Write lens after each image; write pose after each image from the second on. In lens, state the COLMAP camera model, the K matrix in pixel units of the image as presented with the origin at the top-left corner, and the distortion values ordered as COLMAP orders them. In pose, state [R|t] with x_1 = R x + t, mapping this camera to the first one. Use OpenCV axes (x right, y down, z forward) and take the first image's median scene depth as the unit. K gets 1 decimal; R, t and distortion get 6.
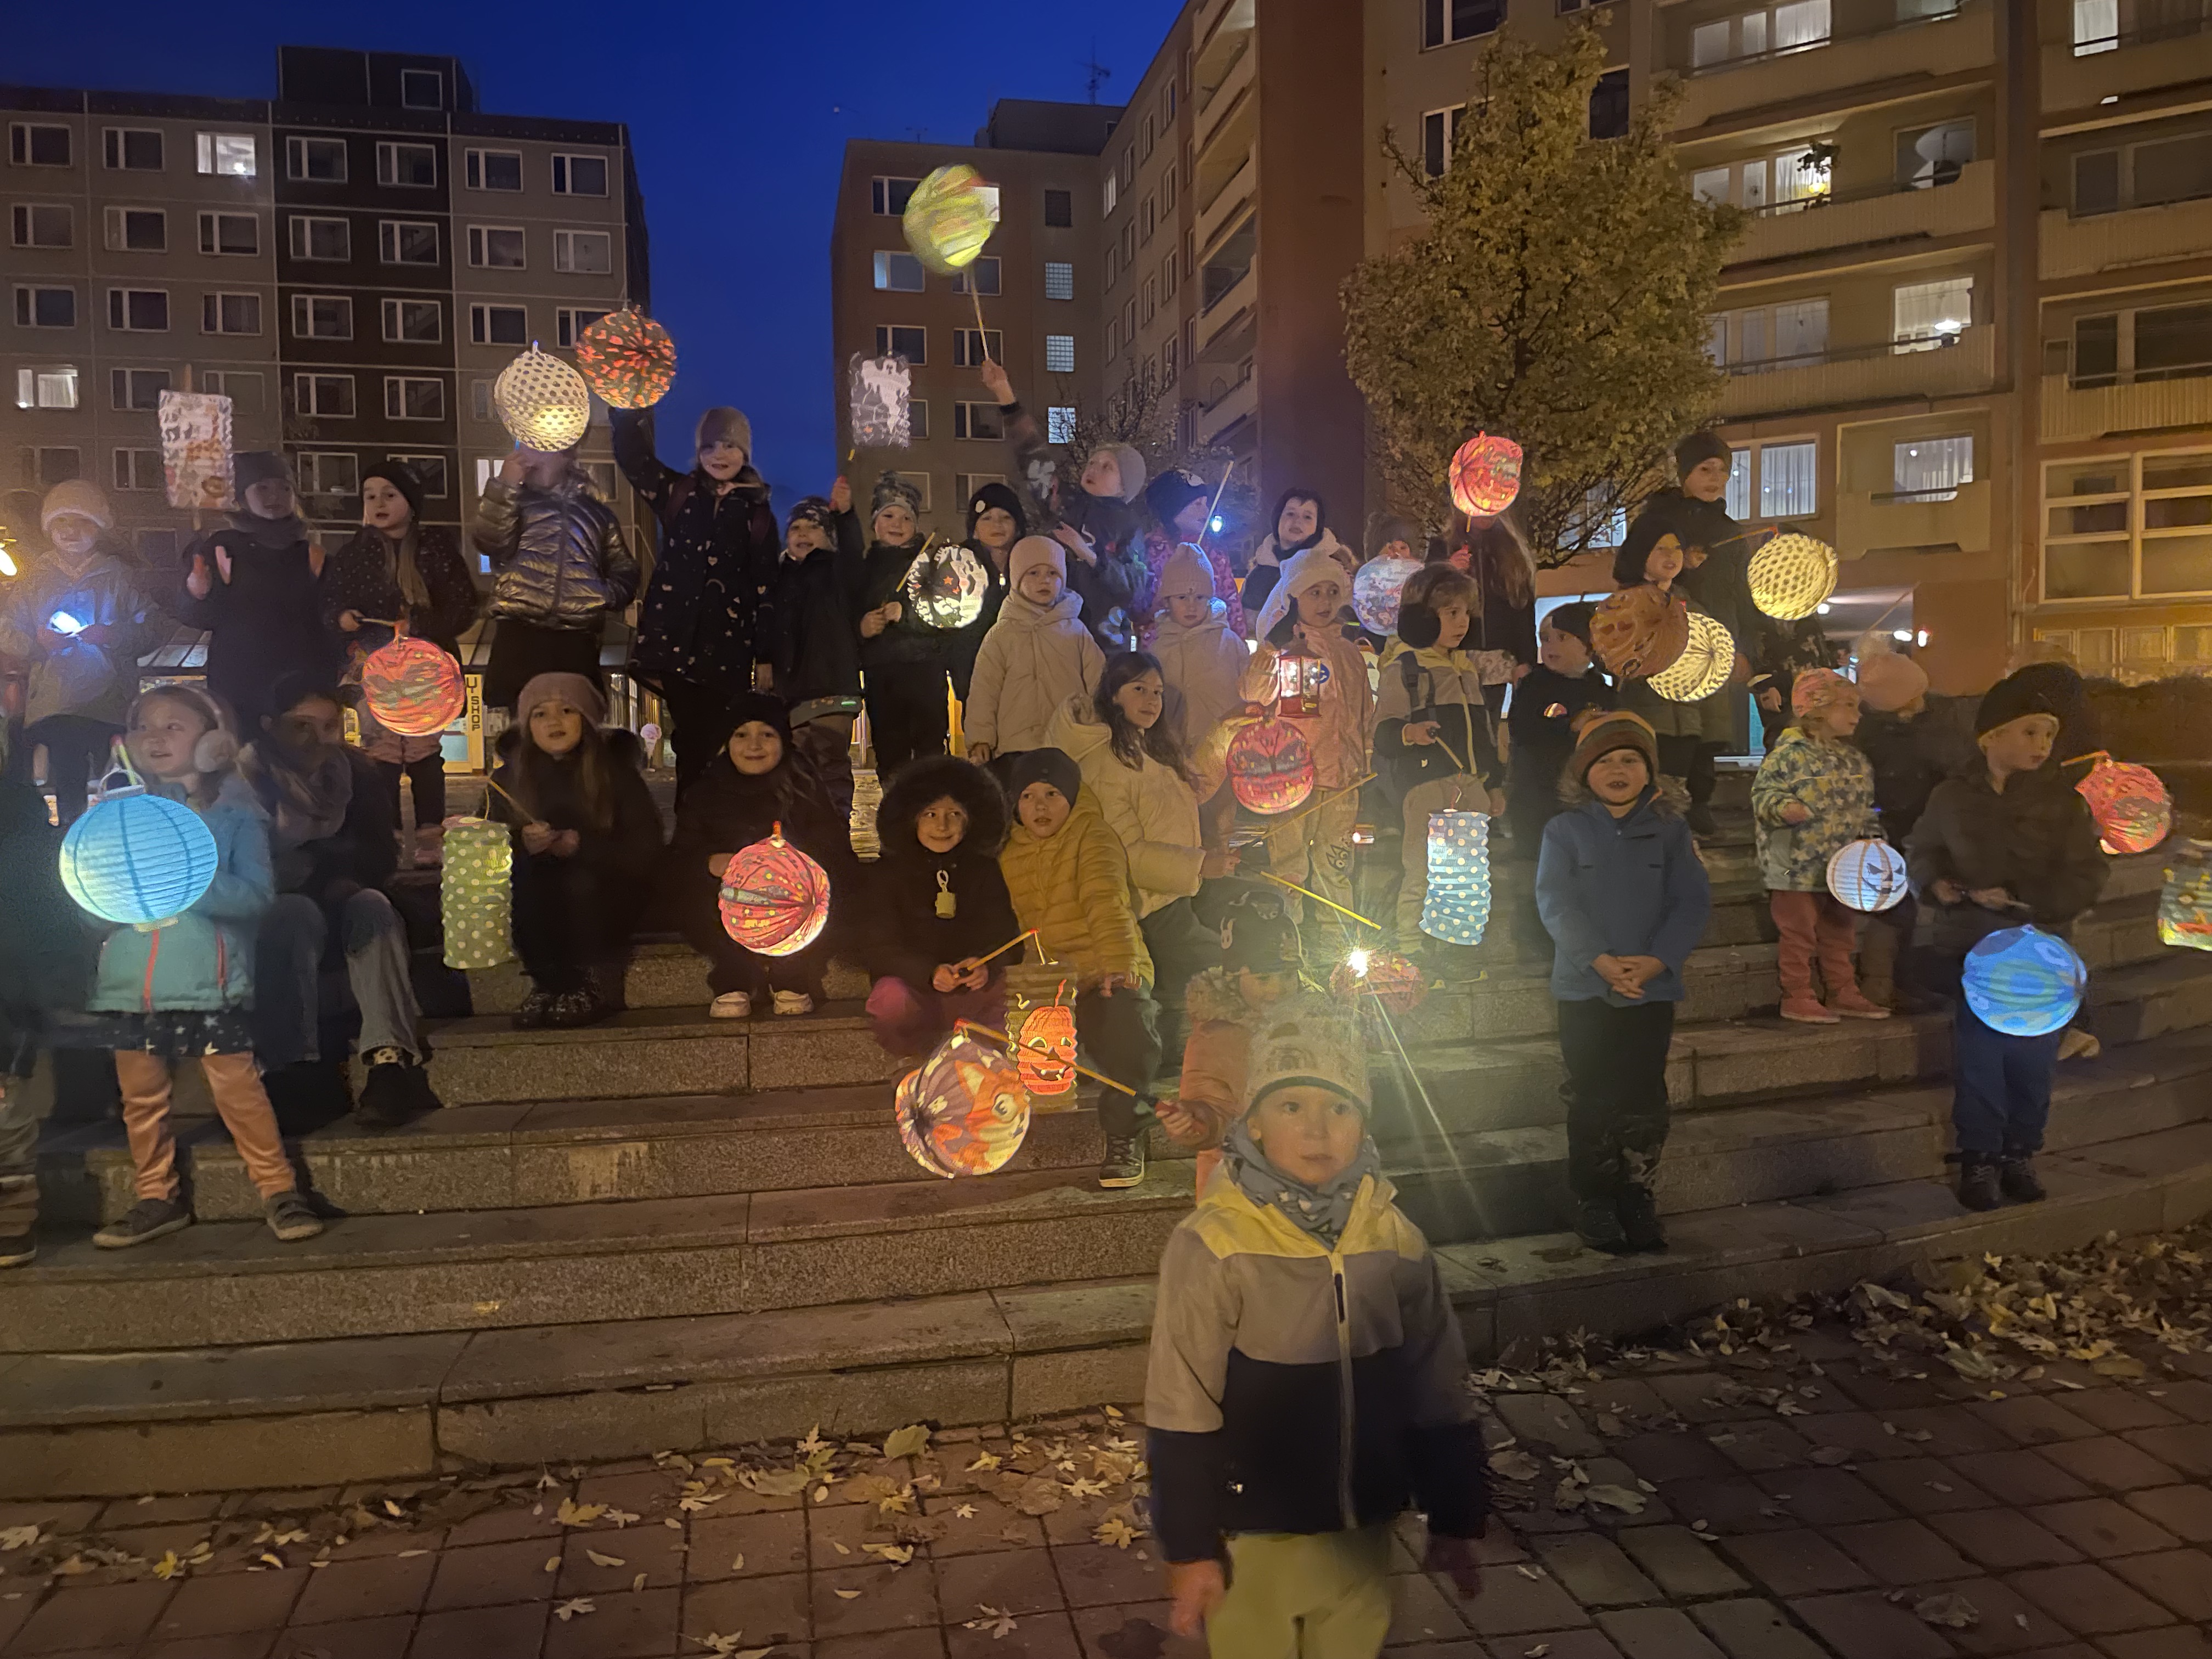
lens RADIAL K [[1652.0, 0, 1107.4], [0, 1652.0, 820.7], [0, 0, 1]] dist [0.086716, -0.109877]
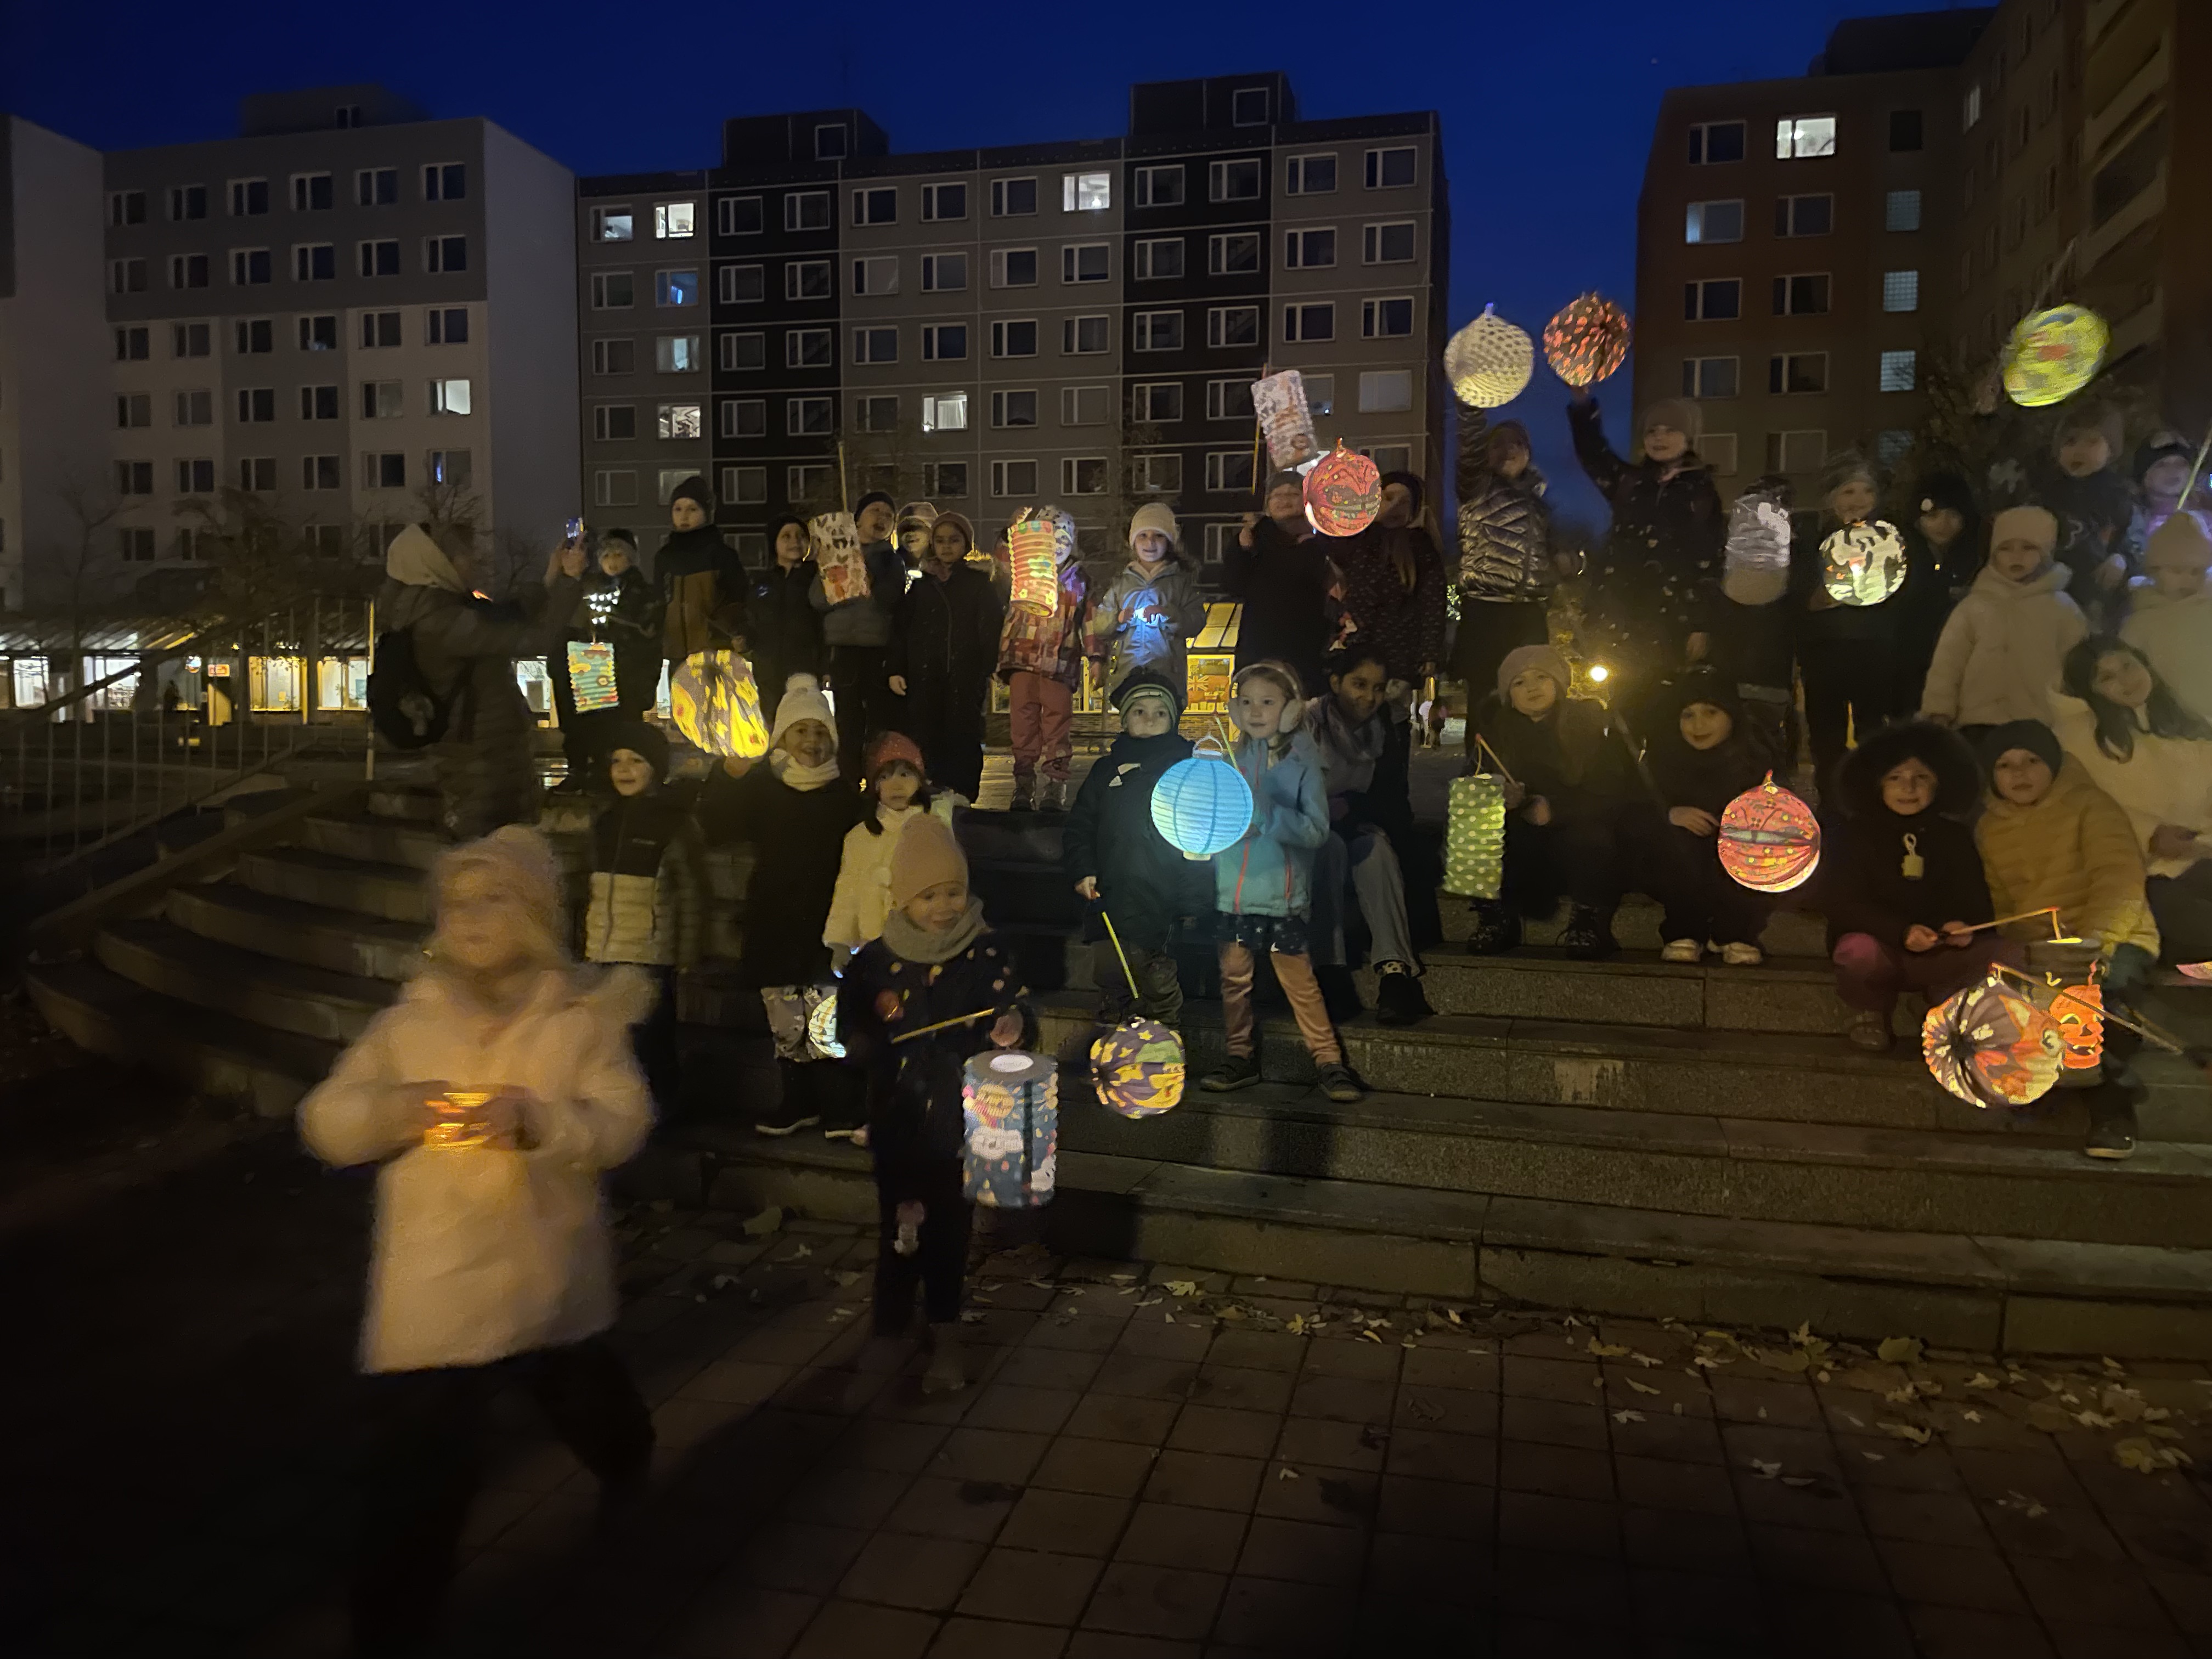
lens RADIAL K [[1652.0, 0, 1107.4], [0, 1652.0, 820.7], [0, 0, 1]] dist [0.086716, -0.109877]
pose [[0.897335, 0.043187, -0.439231, -0.100414], [-0.037183, 0.999060, 0.022267, 0.016205], [0.439780, -0.003649, 0.898098, -0.186516]]
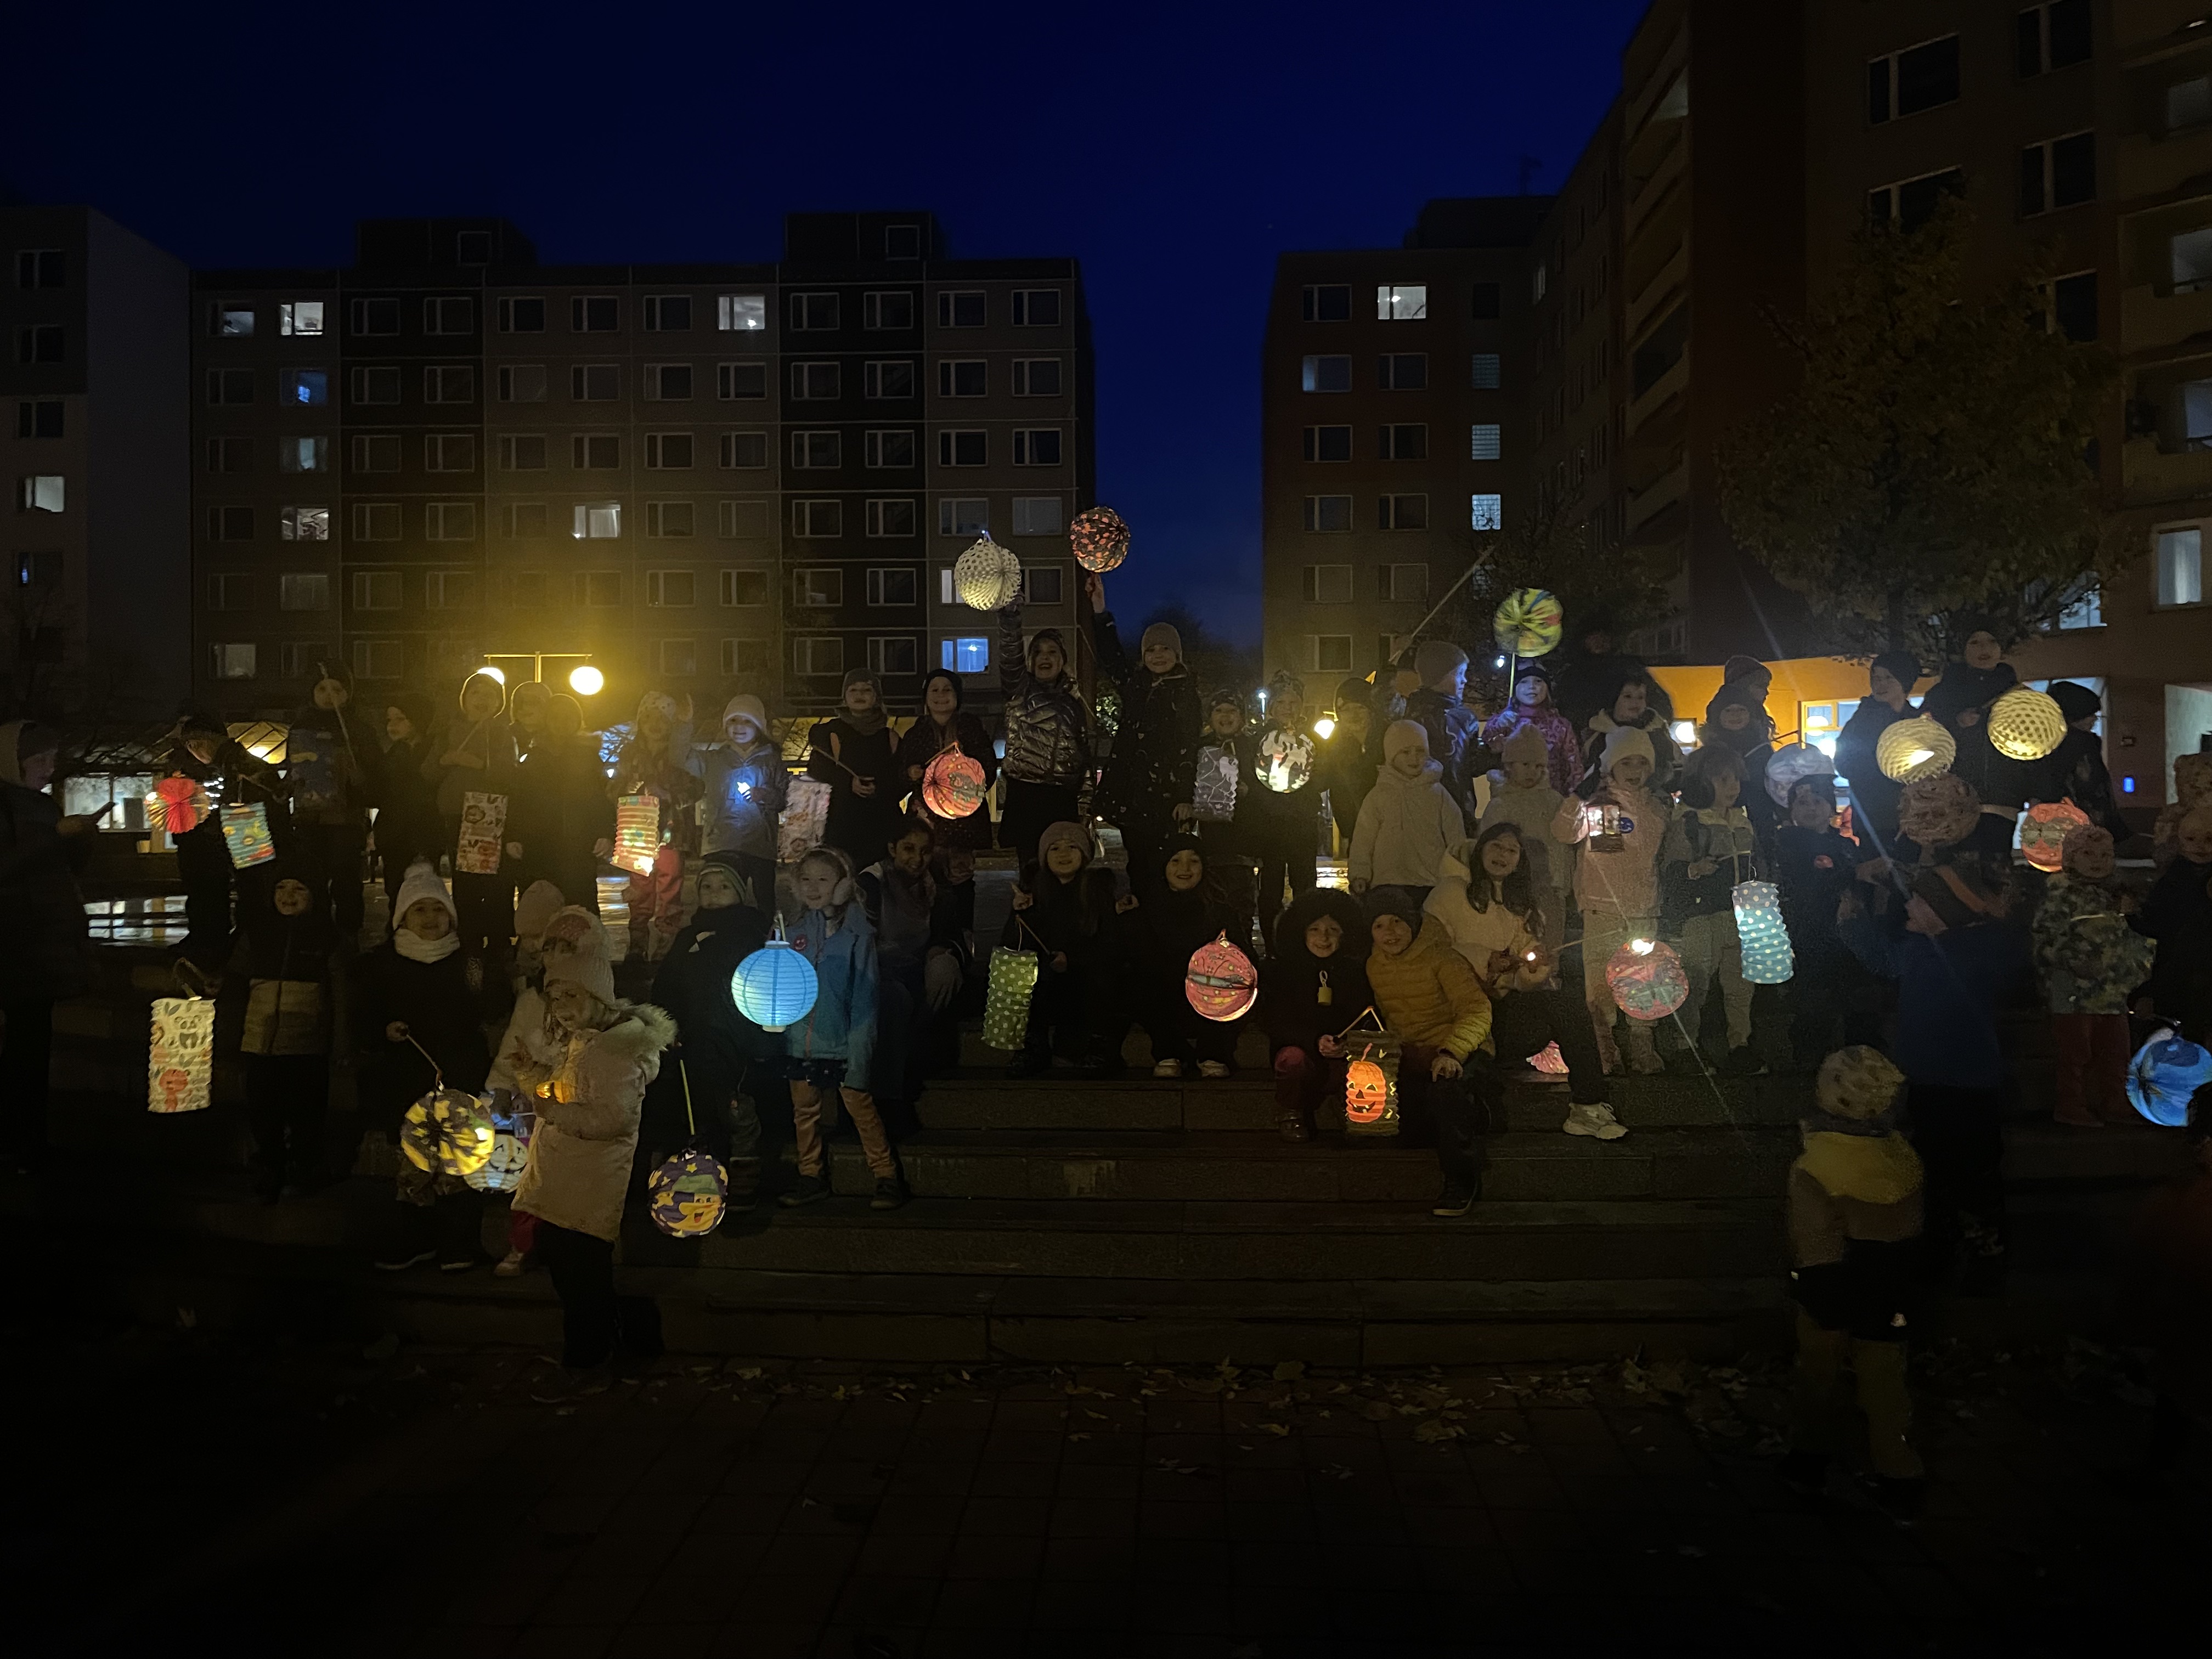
lens RADIAL K [[1634.6, 0, 1097.7], [0, 1634.6, 813.1], [0, 0, 1]] dist [0.083368, -0.106116]
pose [[0.966223, 0.002046, -0.257698, 0.076815], [-0.016163, 0.998481, -0.052675, -0.033585], [0.257199, 0.055061, 0.964789, -0.401230]]
